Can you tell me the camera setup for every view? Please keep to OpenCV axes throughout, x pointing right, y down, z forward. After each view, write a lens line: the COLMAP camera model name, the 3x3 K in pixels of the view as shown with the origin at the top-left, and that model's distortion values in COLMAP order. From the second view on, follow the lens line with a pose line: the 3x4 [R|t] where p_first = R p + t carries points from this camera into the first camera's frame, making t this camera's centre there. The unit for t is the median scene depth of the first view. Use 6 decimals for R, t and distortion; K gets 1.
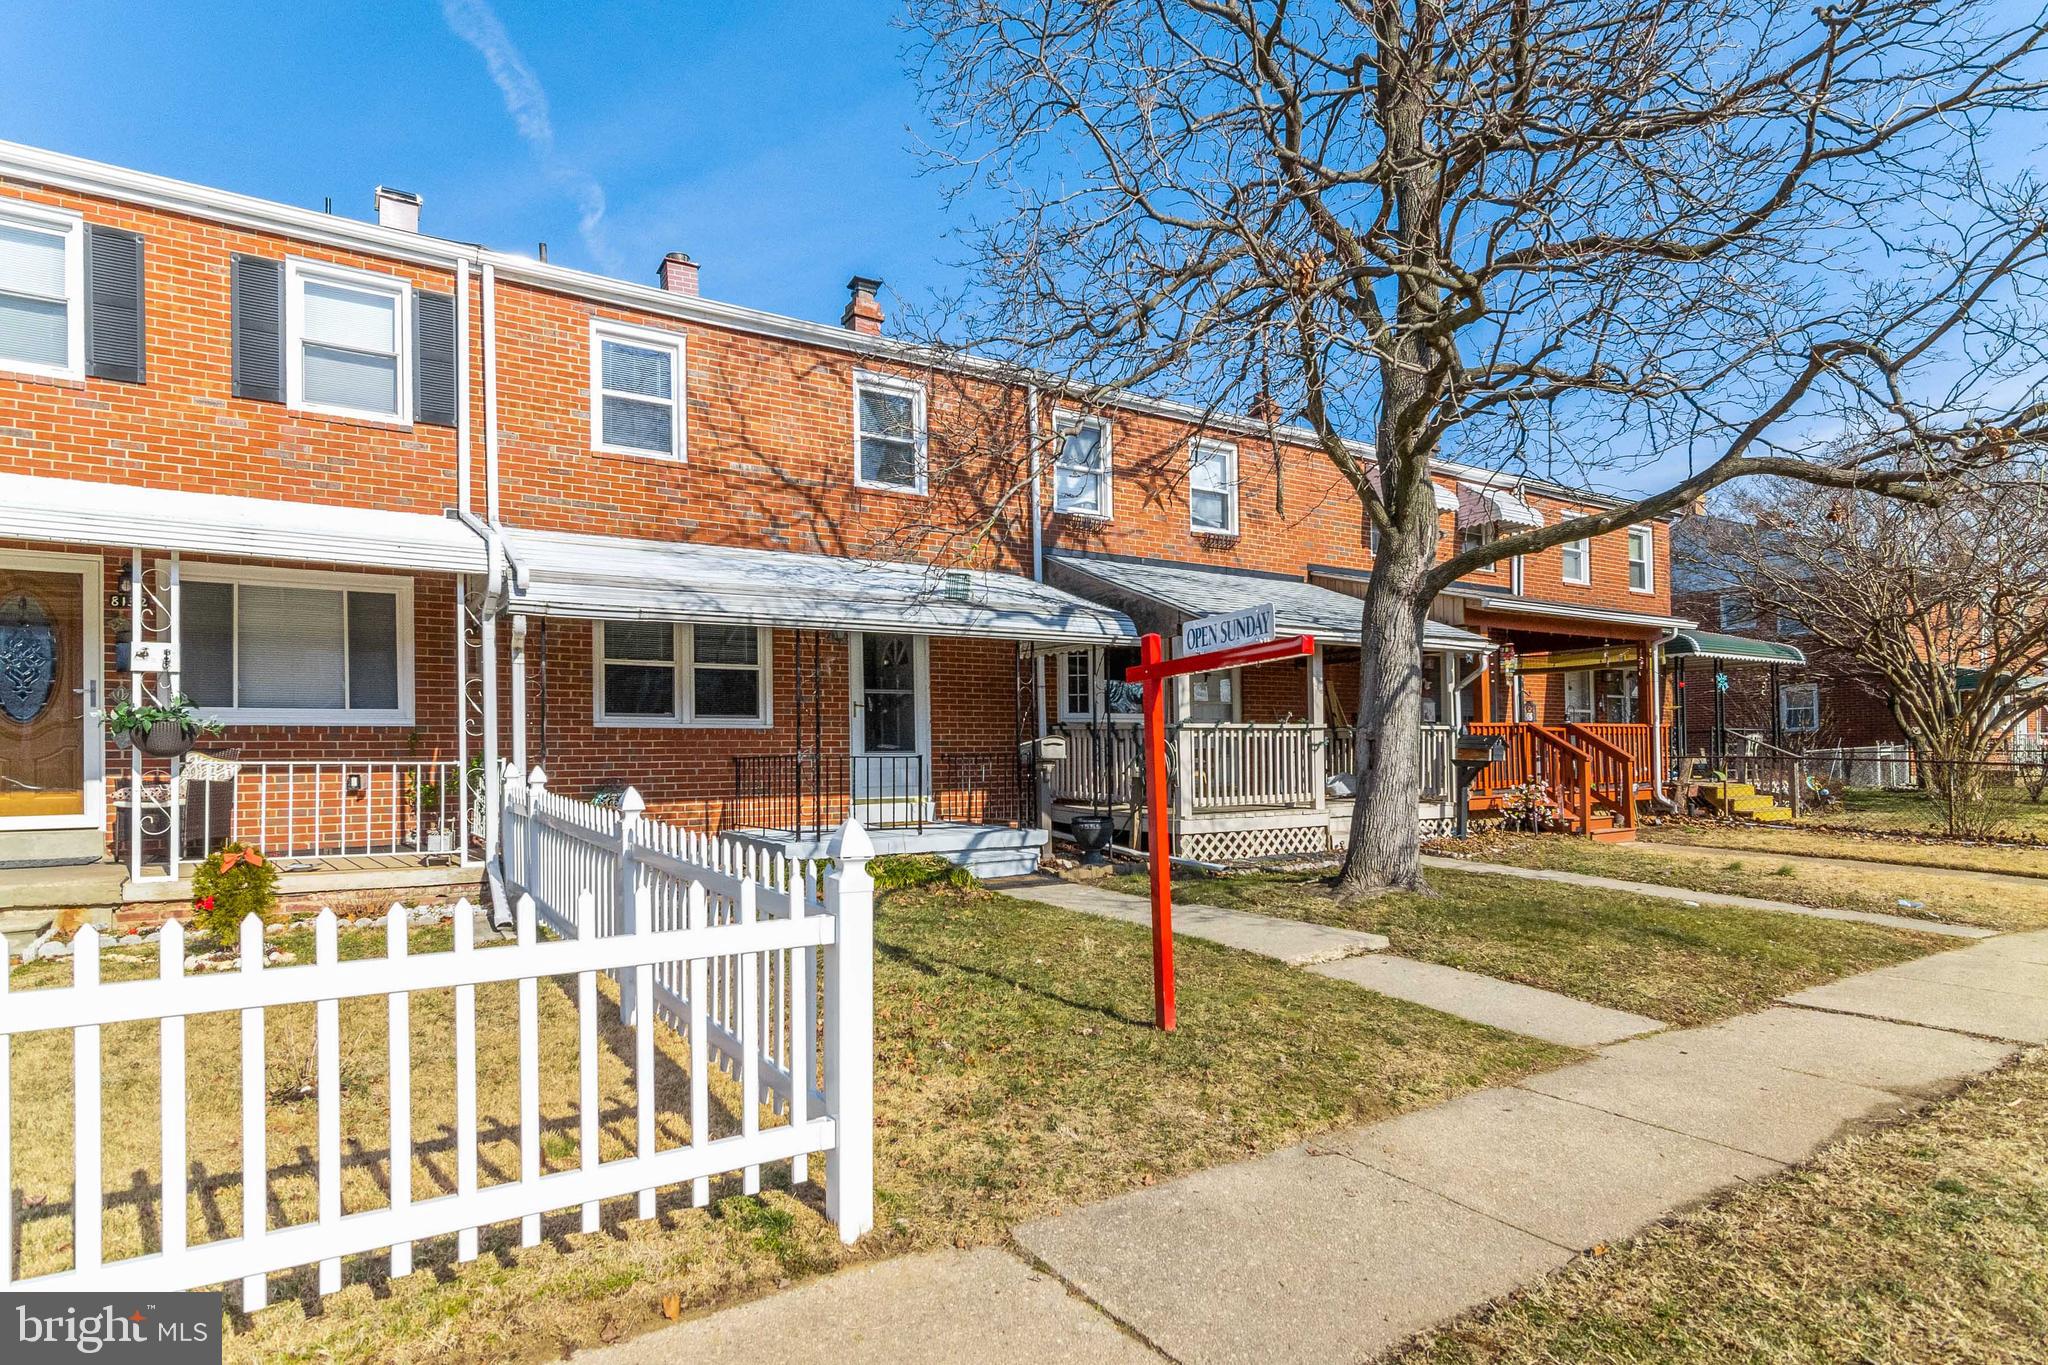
lens RADIAL K [[1056.7, 0, 984.2], [0, 1056.7, 727.9], [0, 0, 1]] dist [-0.000081, 0.001594]
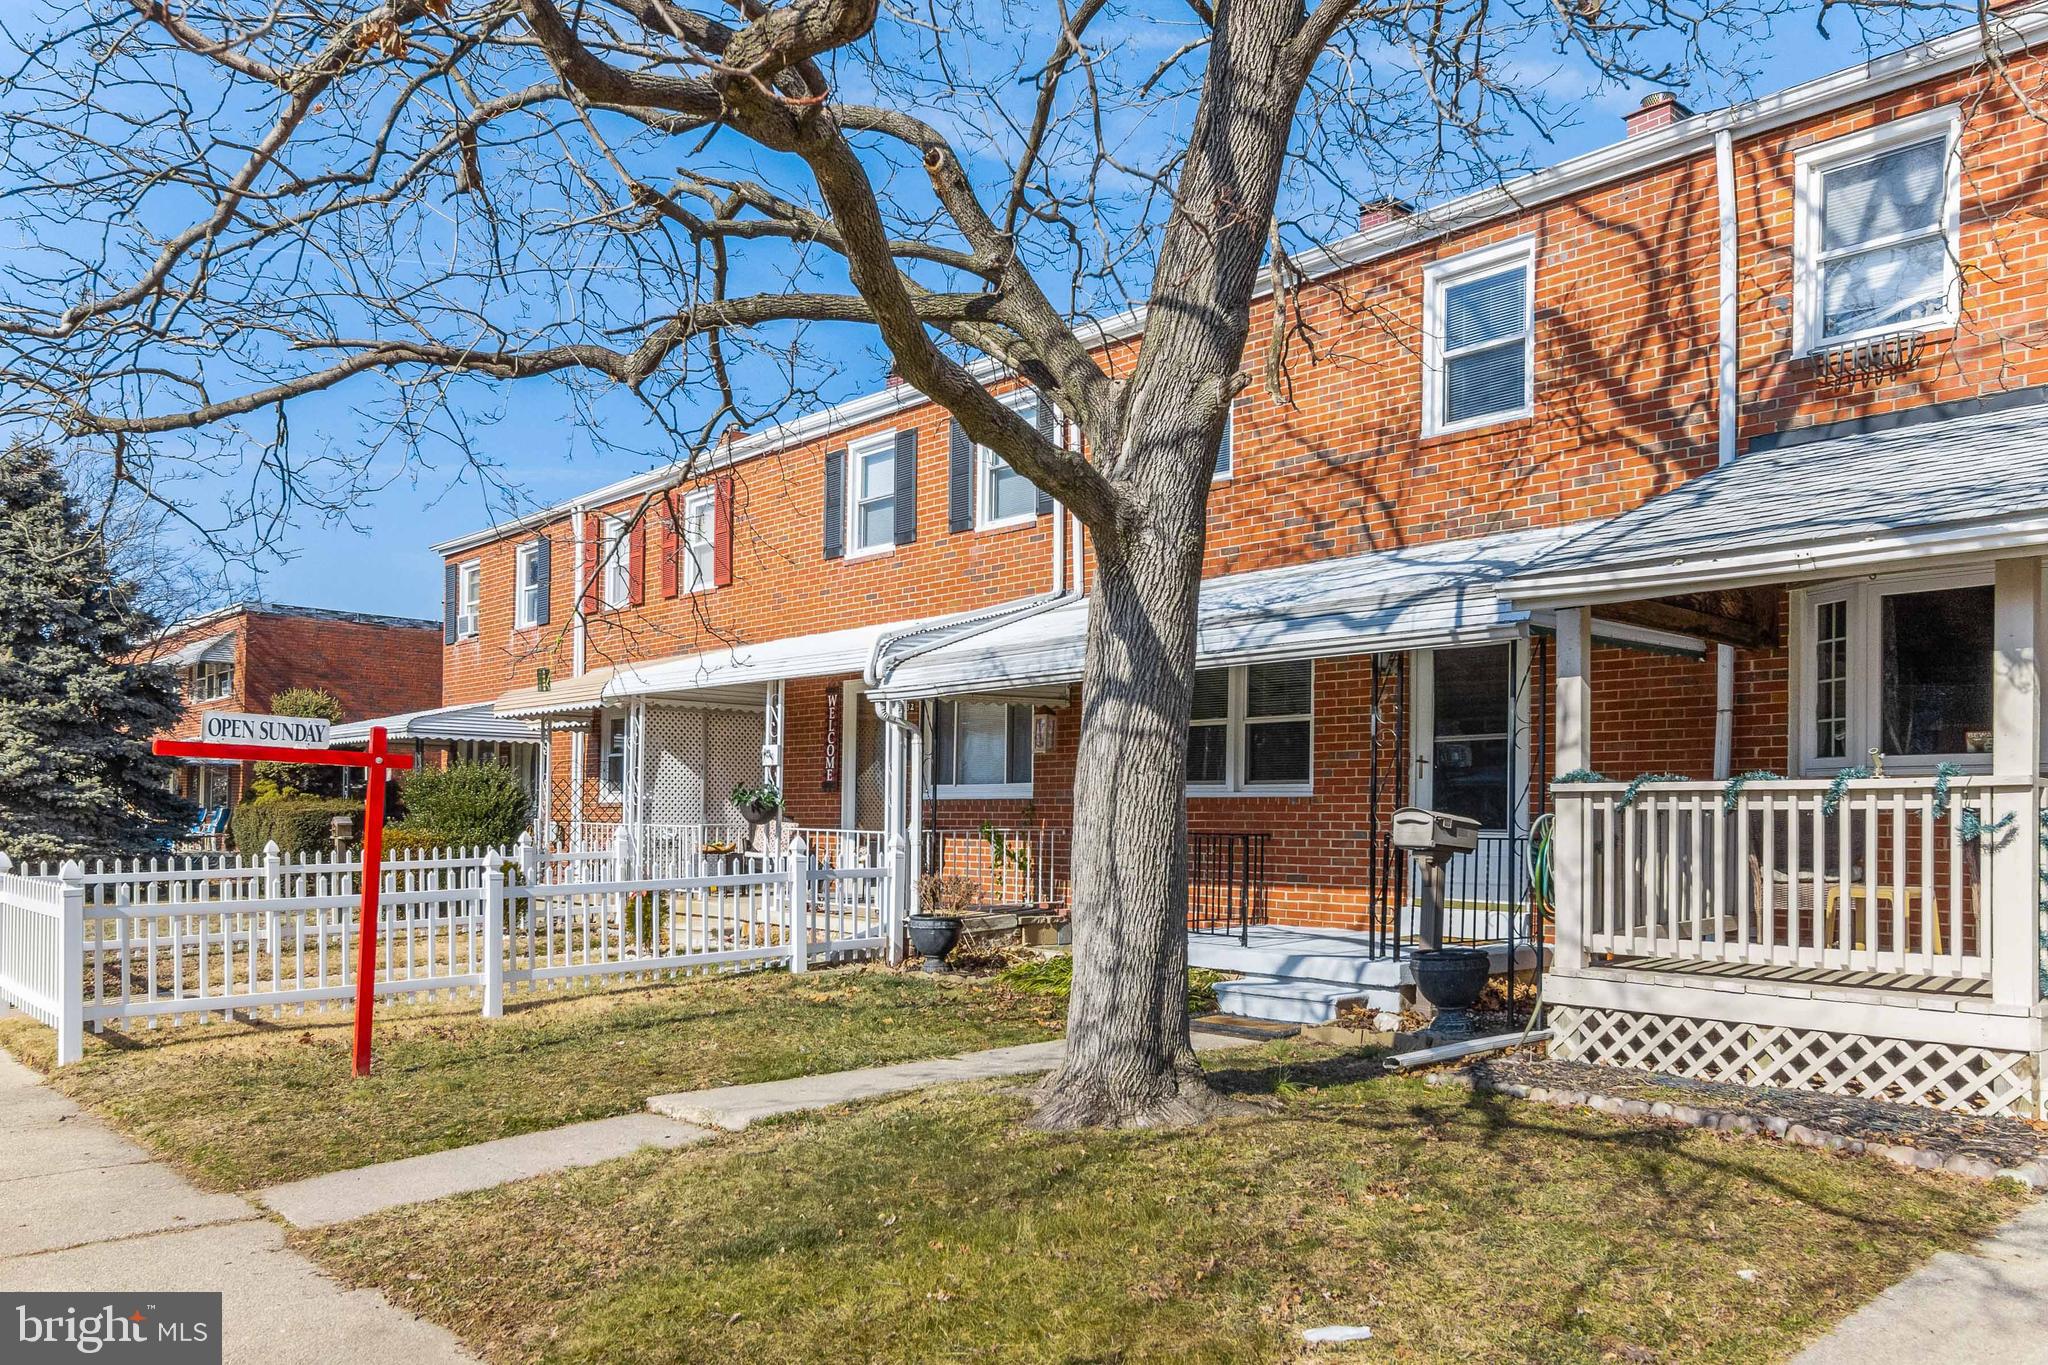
lens RADIAL K [[1467.2, 0, 1046.4], [0, 1467.2, 785.9], [0, 0, 1]] dist [0.003484, -0.005573]
pose [[0.213596, -0.012143, -0.976847, 0.822662], [0.015070, 0.999845, -0.009134, -0.000223], [0.976806, -0.012770, 0.213746, 0.612453]]
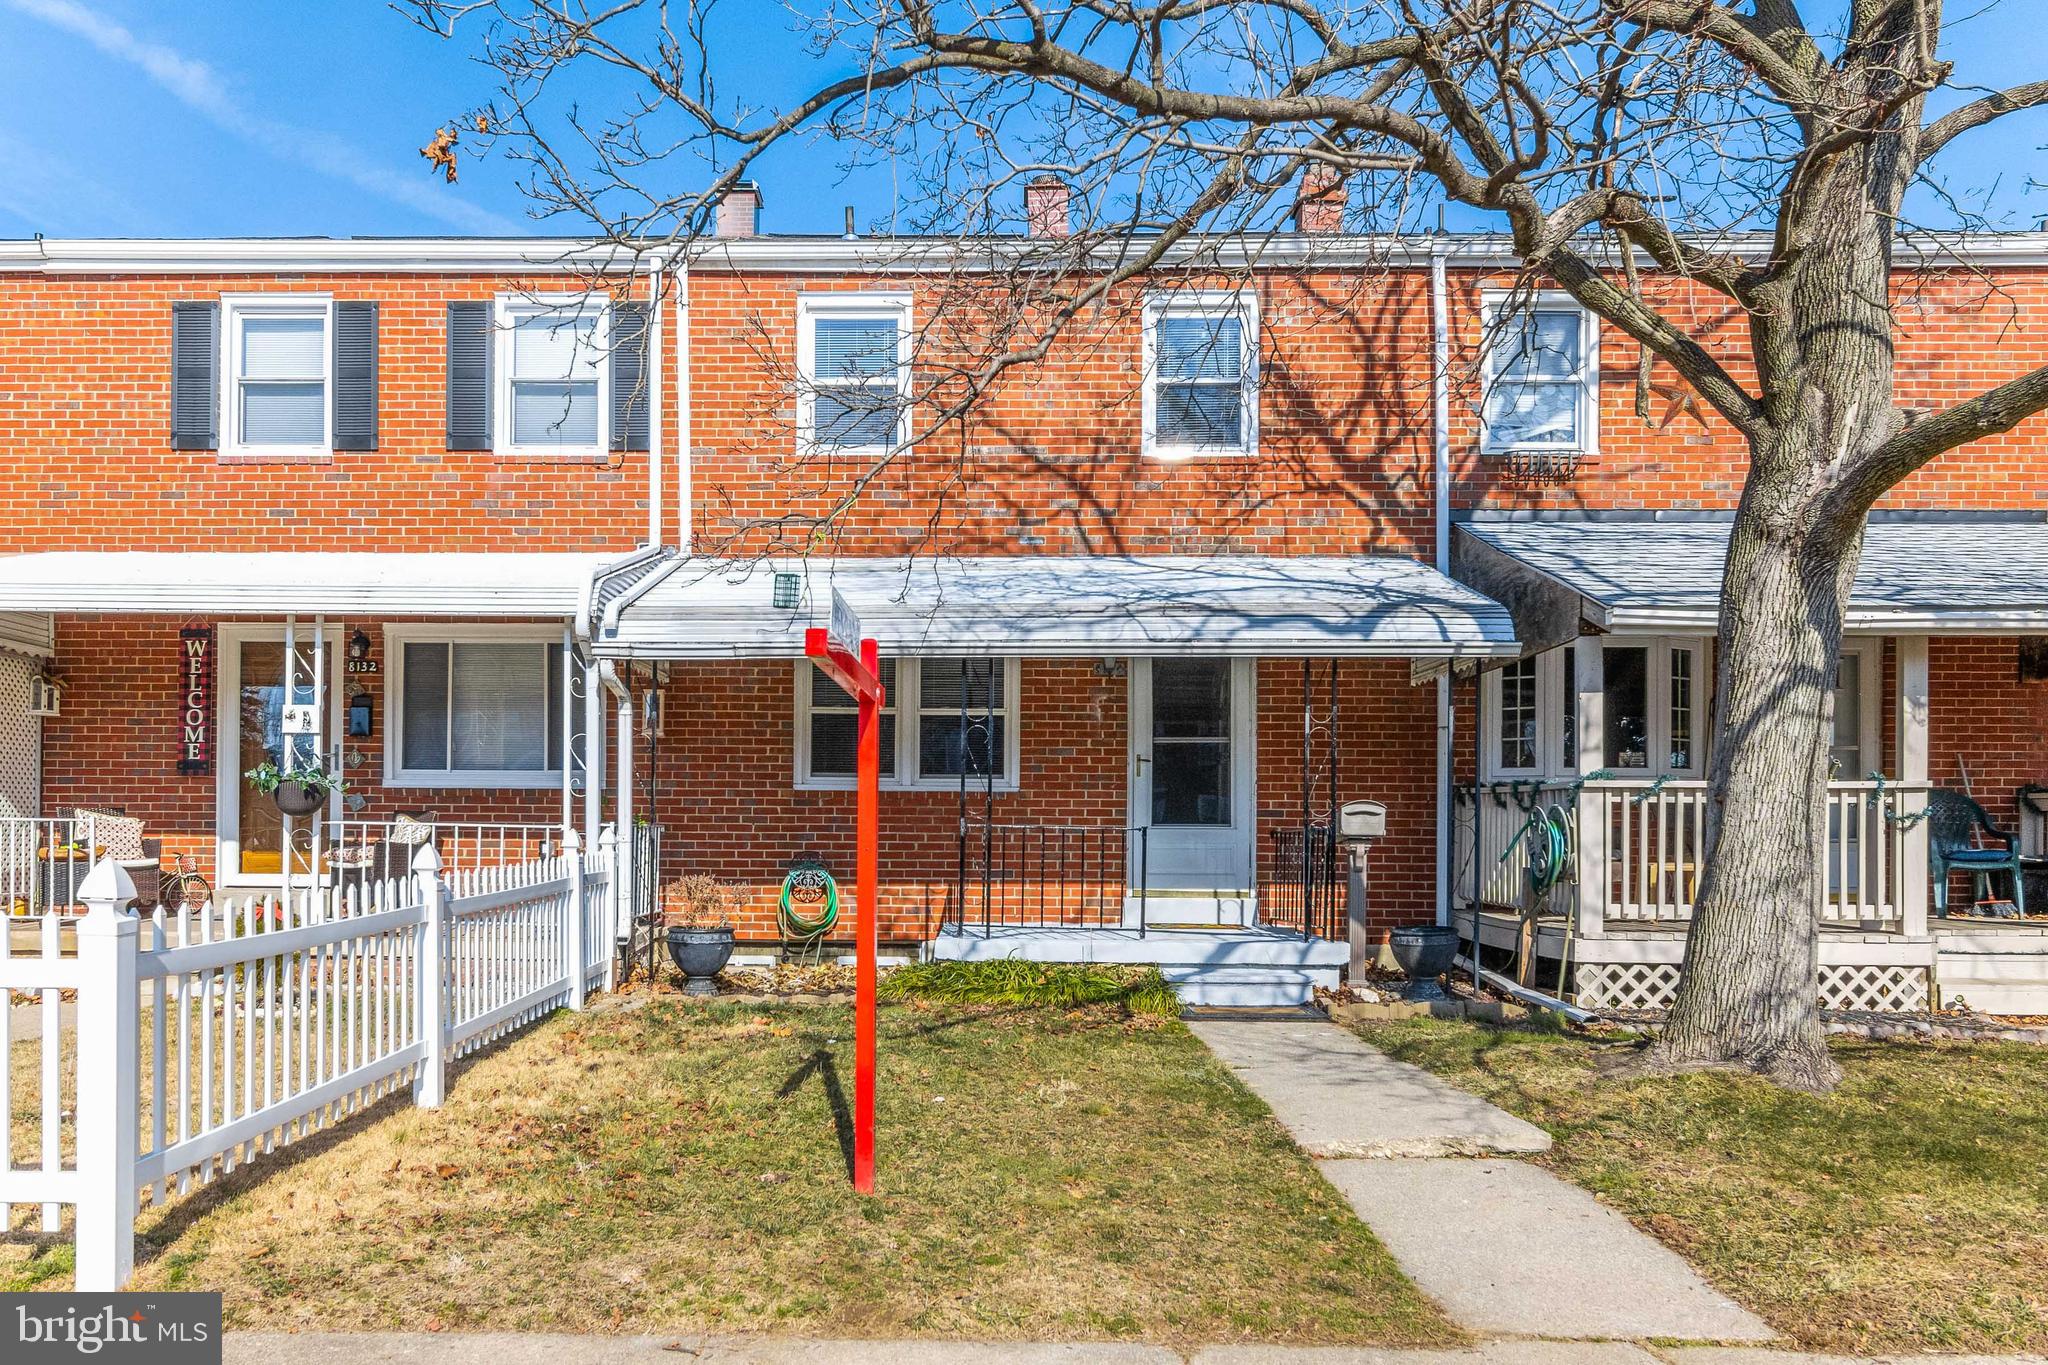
lens RADIAL K [[1467.2, 0, 922.4], [0, 1467.2, 821.6], [0, 0, 1]] dist [0.003484, -0.005573]
pose [[0.838881, 0.007421, -0.544264, 0.328814], [-0.001386, 0.999933, 0.011497, 0.010359], [0.544313, -0.008890, 0.838835, 0.083885]]
